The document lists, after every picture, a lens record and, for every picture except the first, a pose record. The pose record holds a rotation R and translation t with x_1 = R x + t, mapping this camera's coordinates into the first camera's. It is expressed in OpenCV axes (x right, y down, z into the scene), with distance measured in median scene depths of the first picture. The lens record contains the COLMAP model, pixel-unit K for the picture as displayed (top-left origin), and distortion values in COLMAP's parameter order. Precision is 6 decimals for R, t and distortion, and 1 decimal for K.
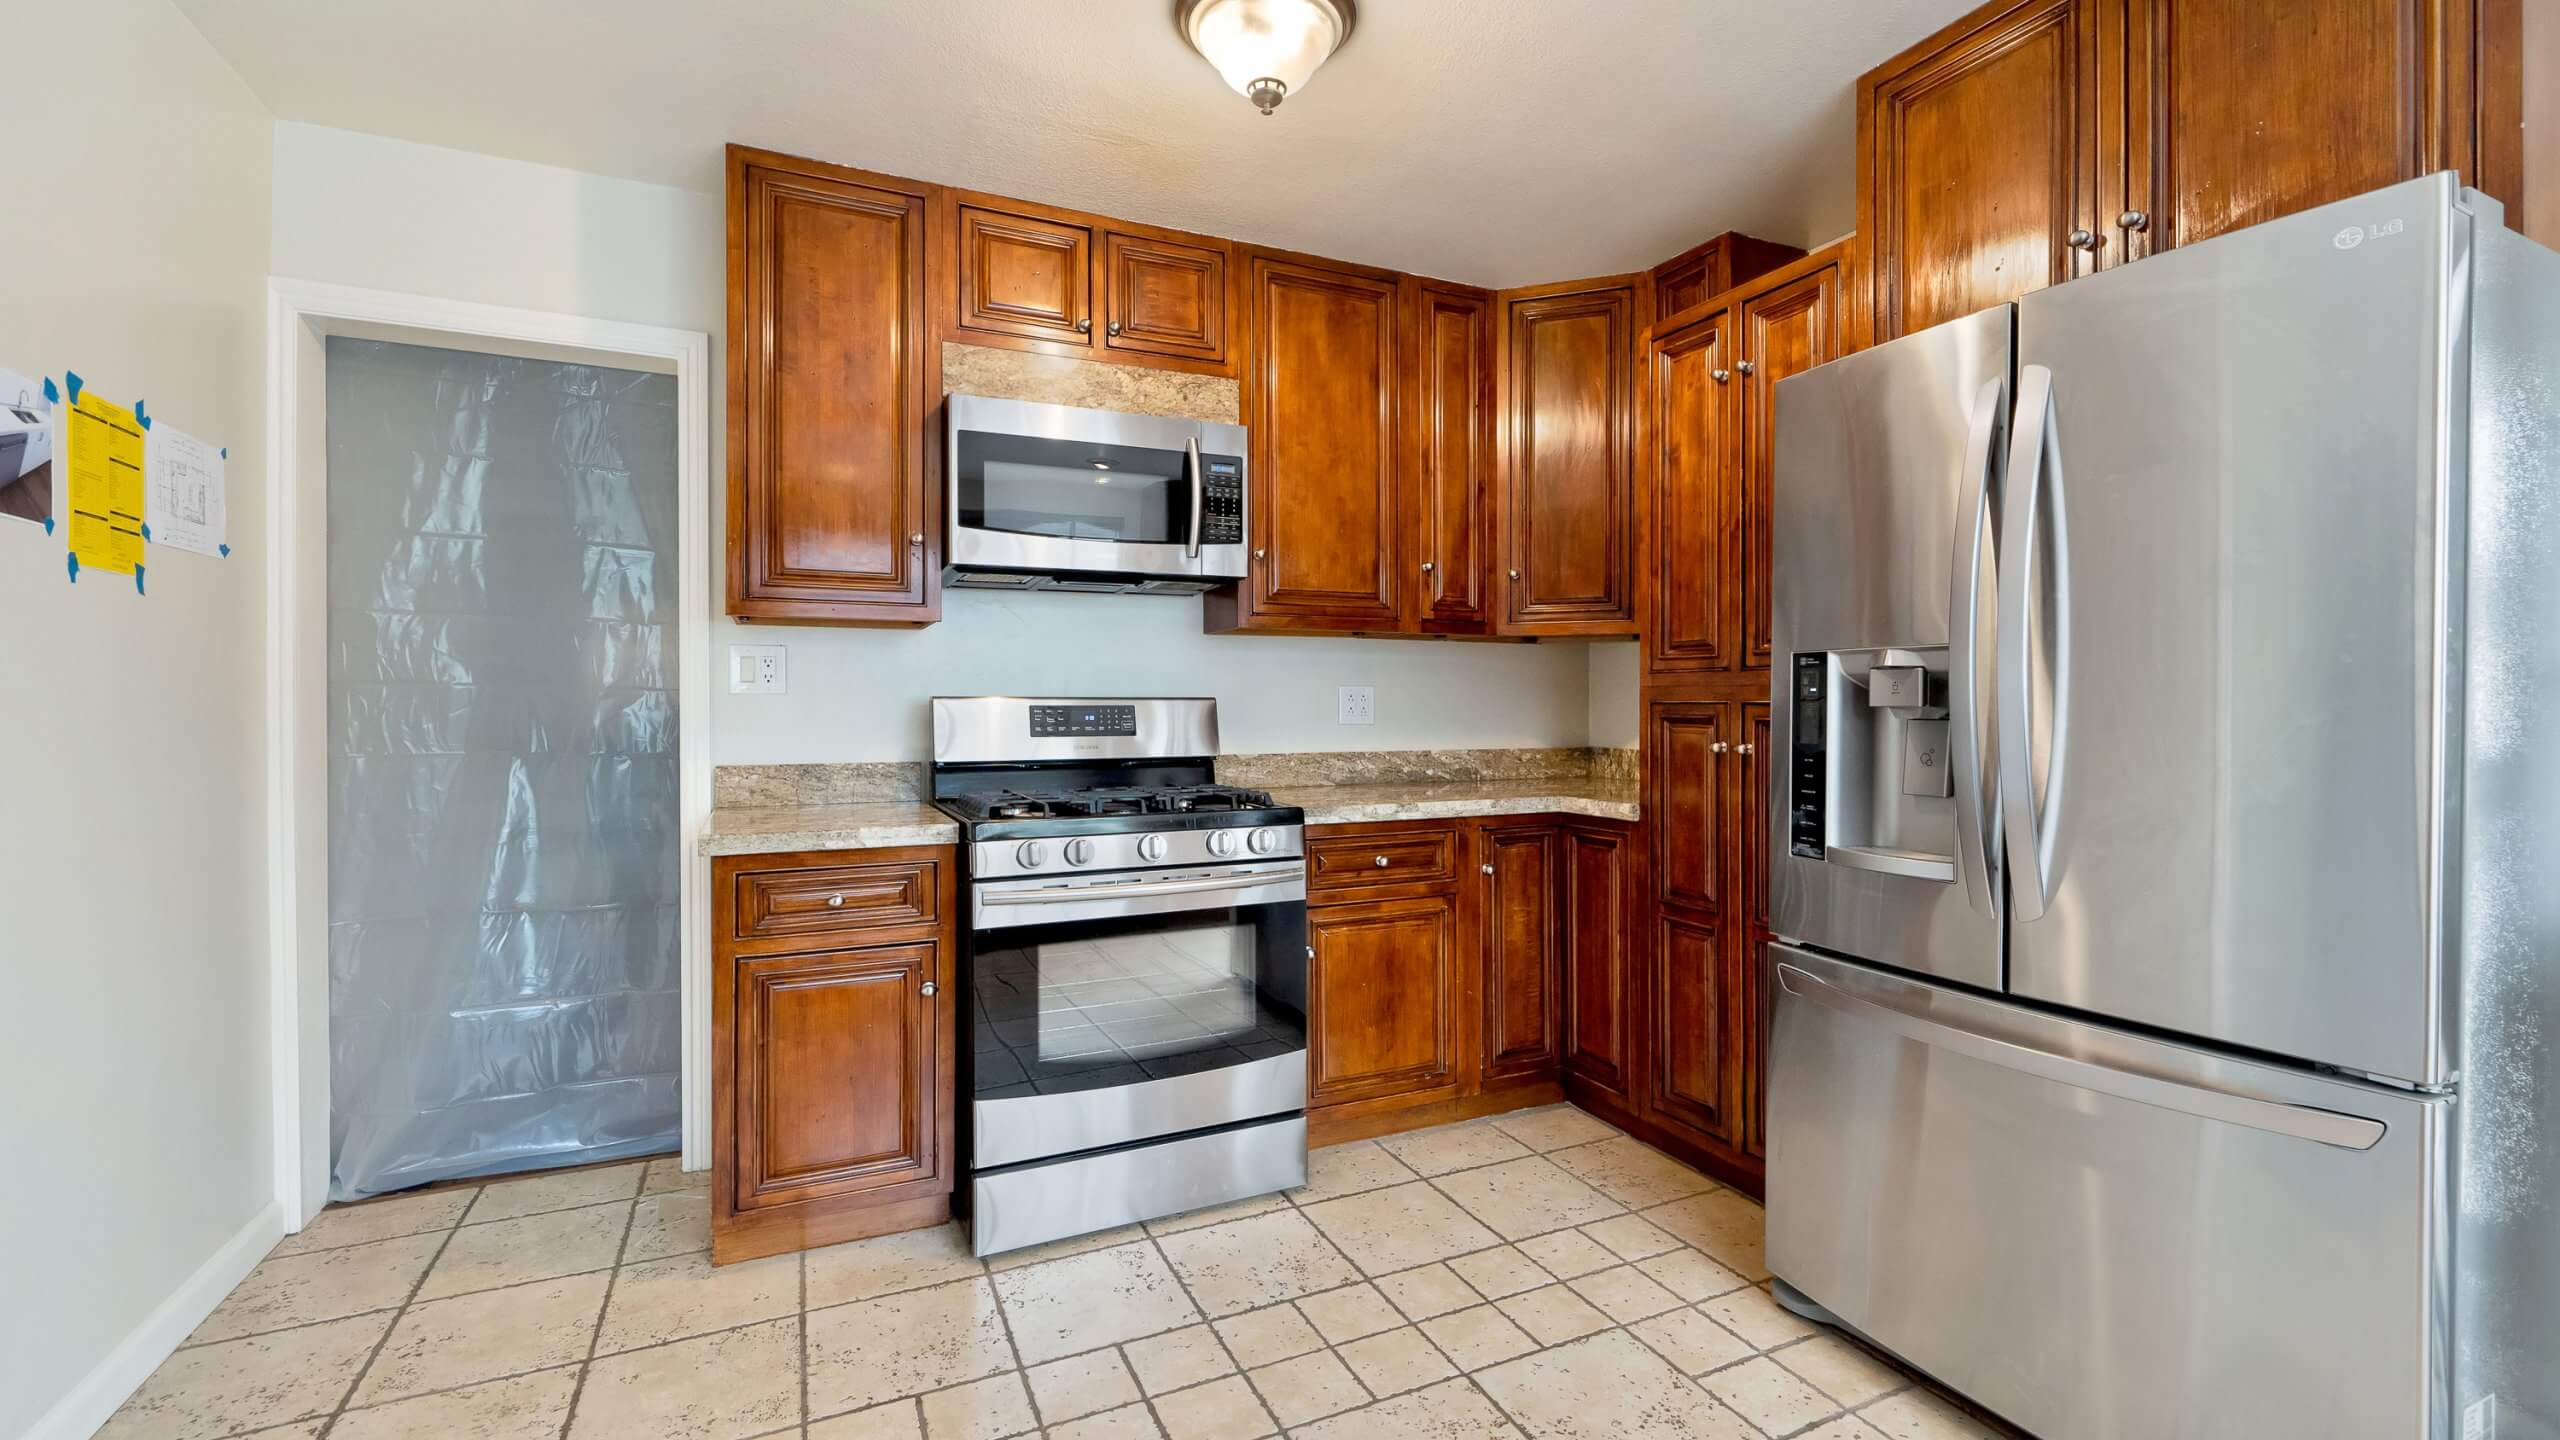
lens RADIAL K [[1021.8, 0, 1320.4], [0, 1021.8, 710.3], [0, 0, 1]] dist [-0.000255, -0.000037]
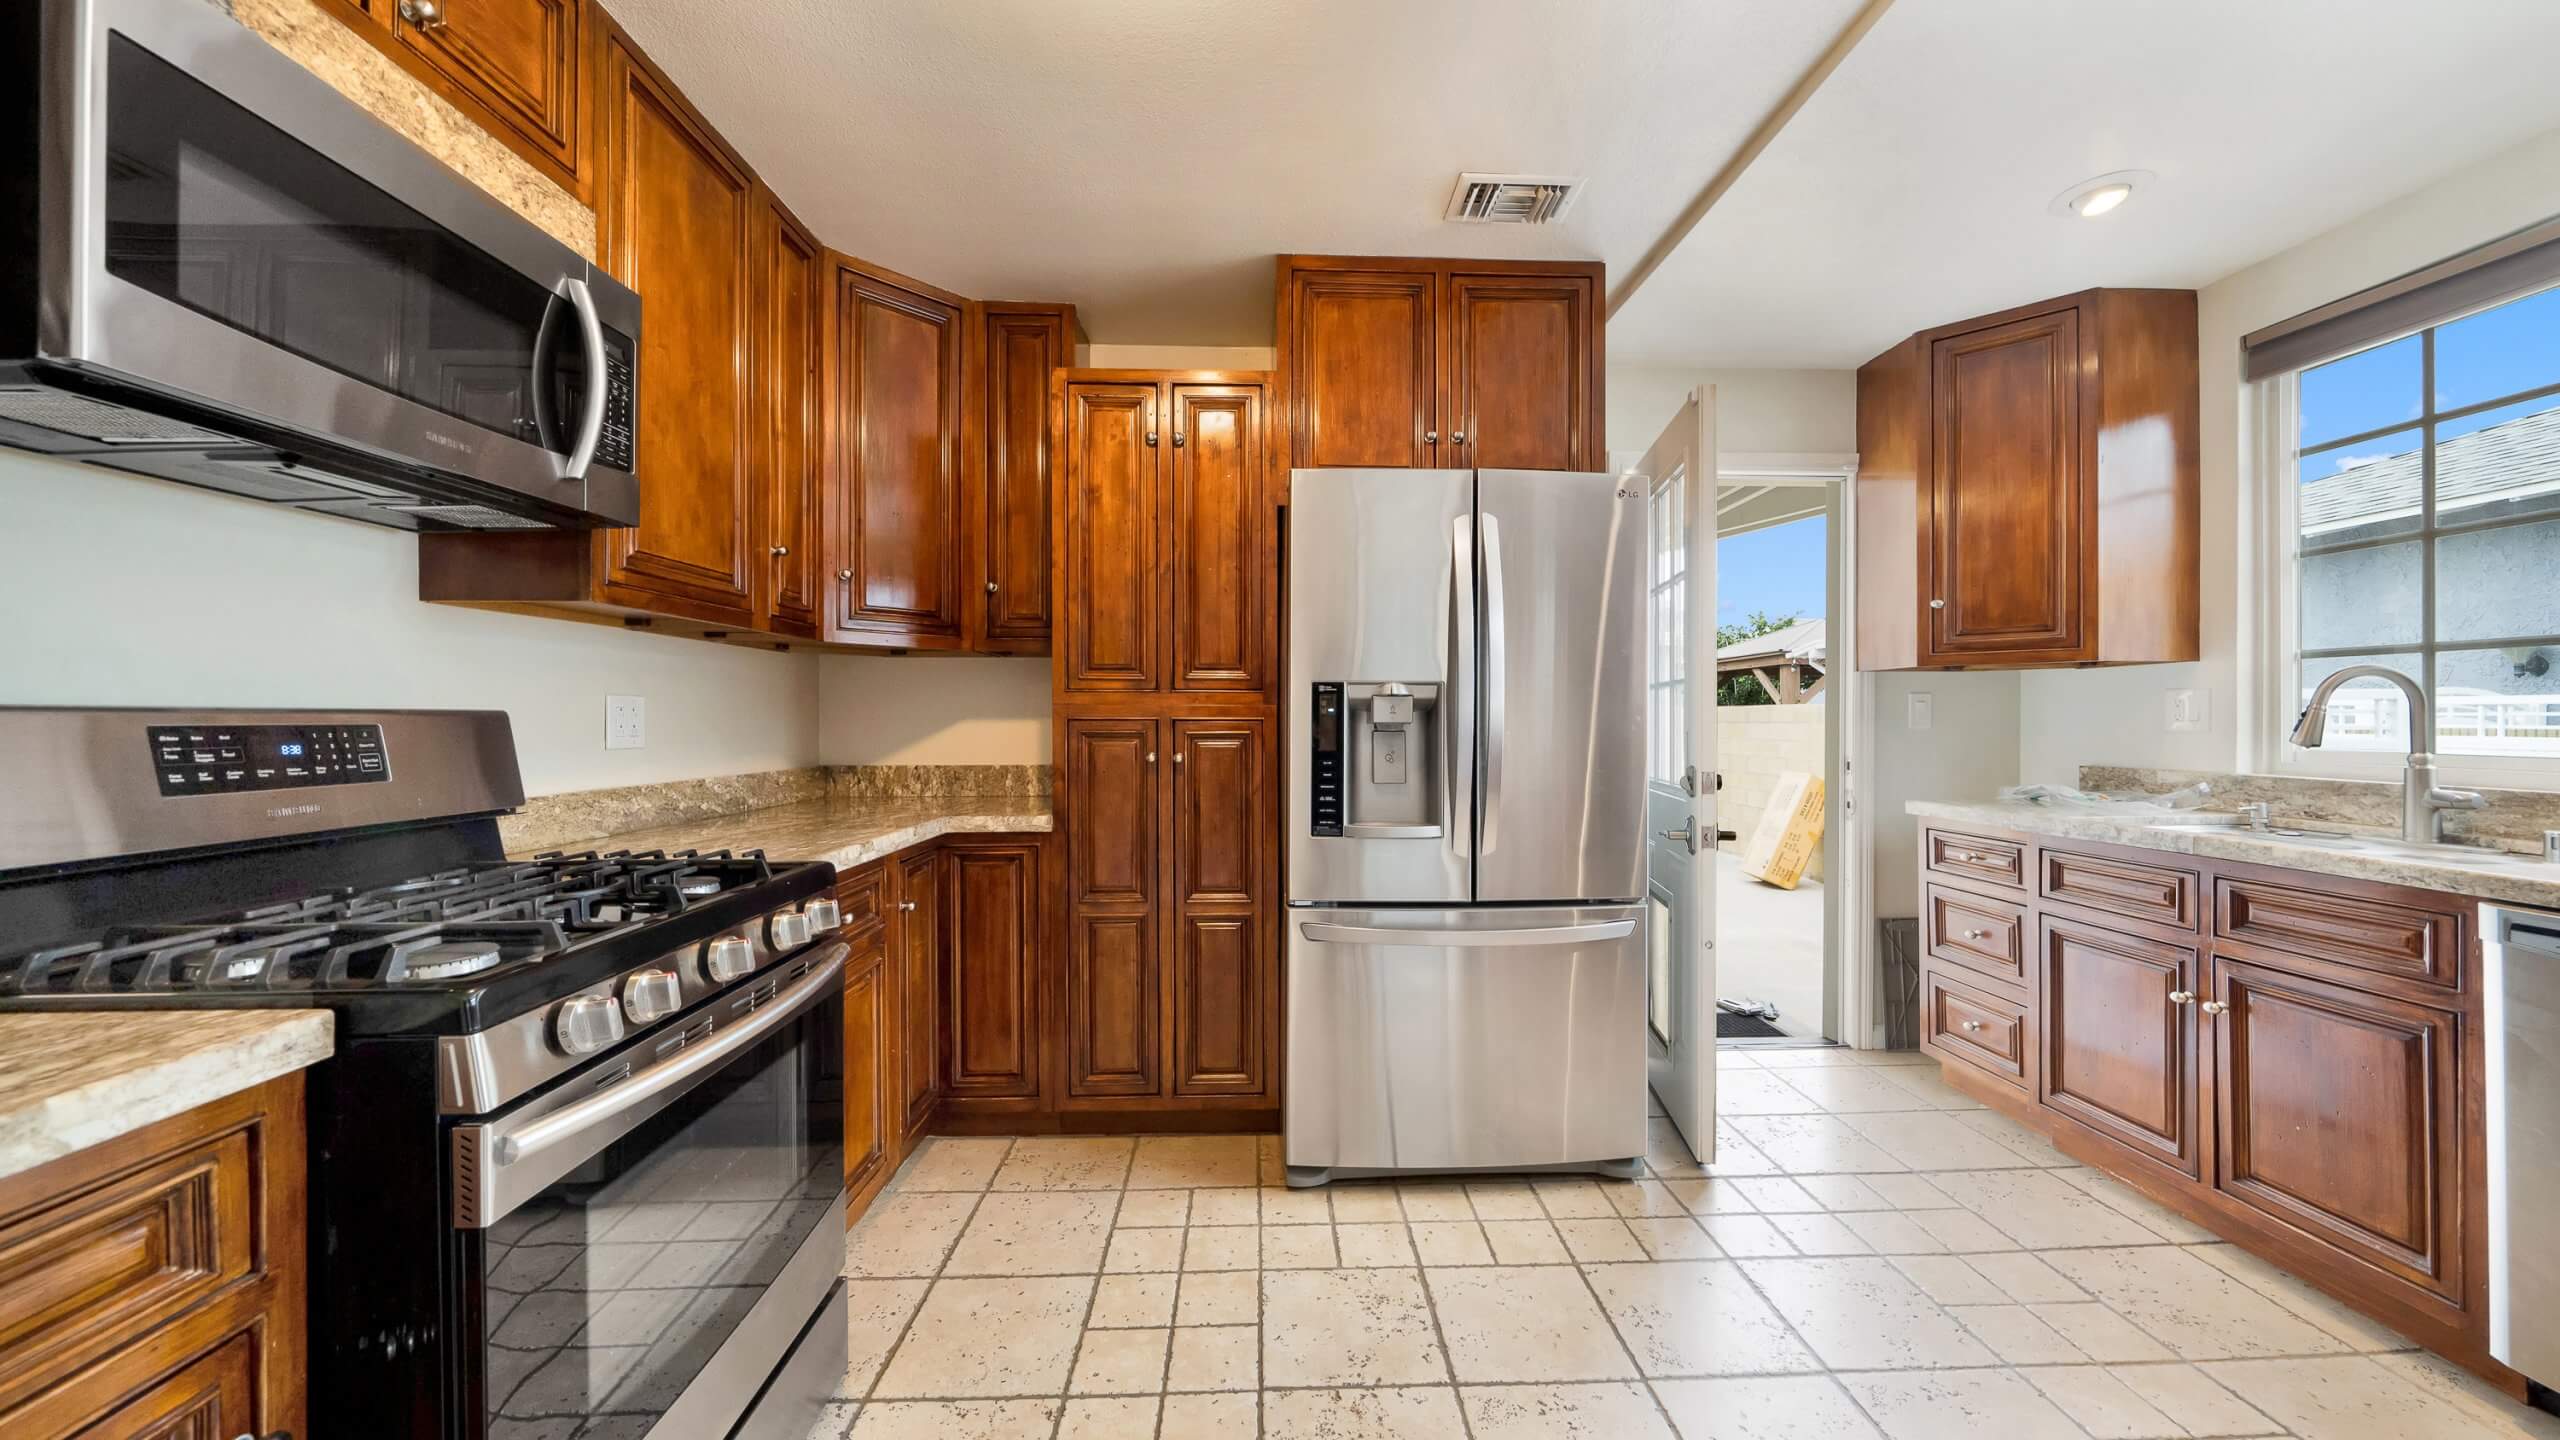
lens RADIAL K [[881.8, 0, 1280.0], [0, 881.8, 720.0], [0, 0, 1]] dist [-0.000345, 0.000019]
pose [[0.432144, -0.001378, 0.901803, -0.399816], [0.004913, 0.999988, -0.000827, -0.004387], [-0.901791, 0.004788, 0.432146, 0.384020]]
